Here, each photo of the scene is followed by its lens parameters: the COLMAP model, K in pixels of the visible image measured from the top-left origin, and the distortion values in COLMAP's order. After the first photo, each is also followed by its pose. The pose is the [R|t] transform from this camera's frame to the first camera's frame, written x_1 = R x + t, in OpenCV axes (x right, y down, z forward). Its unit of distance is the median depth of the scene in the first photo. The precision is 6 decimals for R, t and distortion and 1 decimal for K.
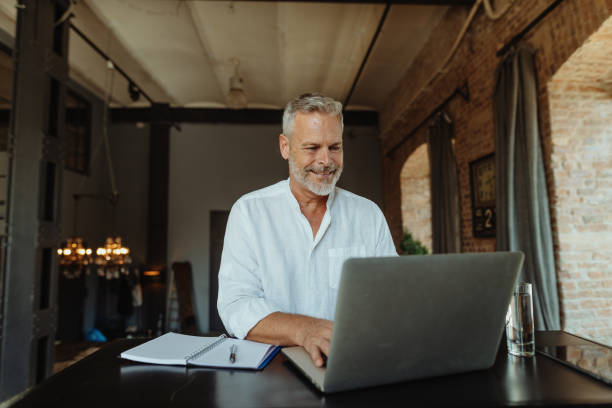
lens RADIAL K [[423.6, 0, 306.0], [0, 423.6, 204.0], [0, 0, 1]] dist [-0.006874, 0.002916]
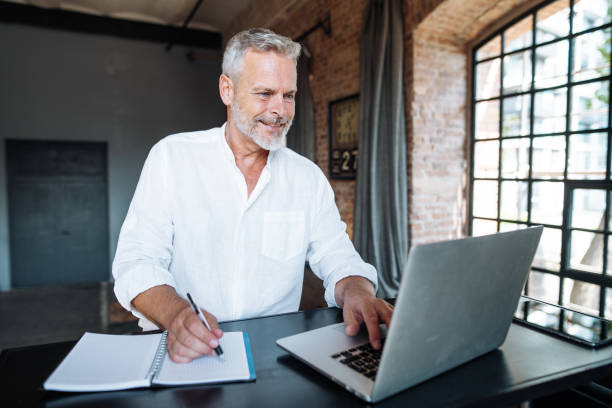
lens RADIAL K [[458.9, 0, 306.0], [0, 458.9, 204.0], [0, 0, 1]] dist [-0.030654, 0.006934]
pose [[0.923997, -0.015605, 0.382082, -0.092094], [-0.041500, 0.989174, 0.140758, -0.017648], [-0.380142, -0.145916, 0.913346, 0.037774]]
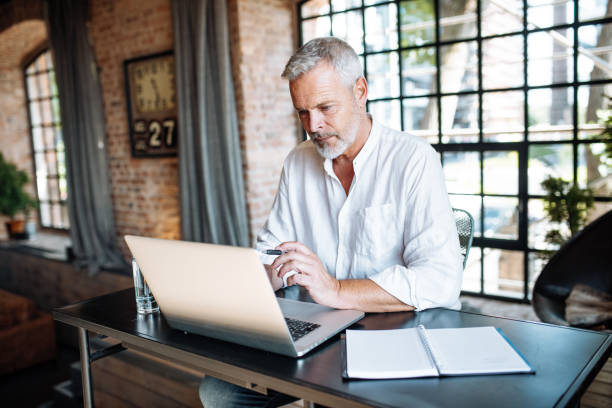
lens RADIAL K [[594.0, 0, 306.0], [0, 594.0, 204.0], [0, 0, 1]] dist [-0.021017, 0.017370]
pose [[0.662656, -0.113626, 0.740254, -0.296558], [-0.019755, 0.985428, 0.168943, -0.040173], [-0.748664, -0.126575, 0.650755, 0.034127]]
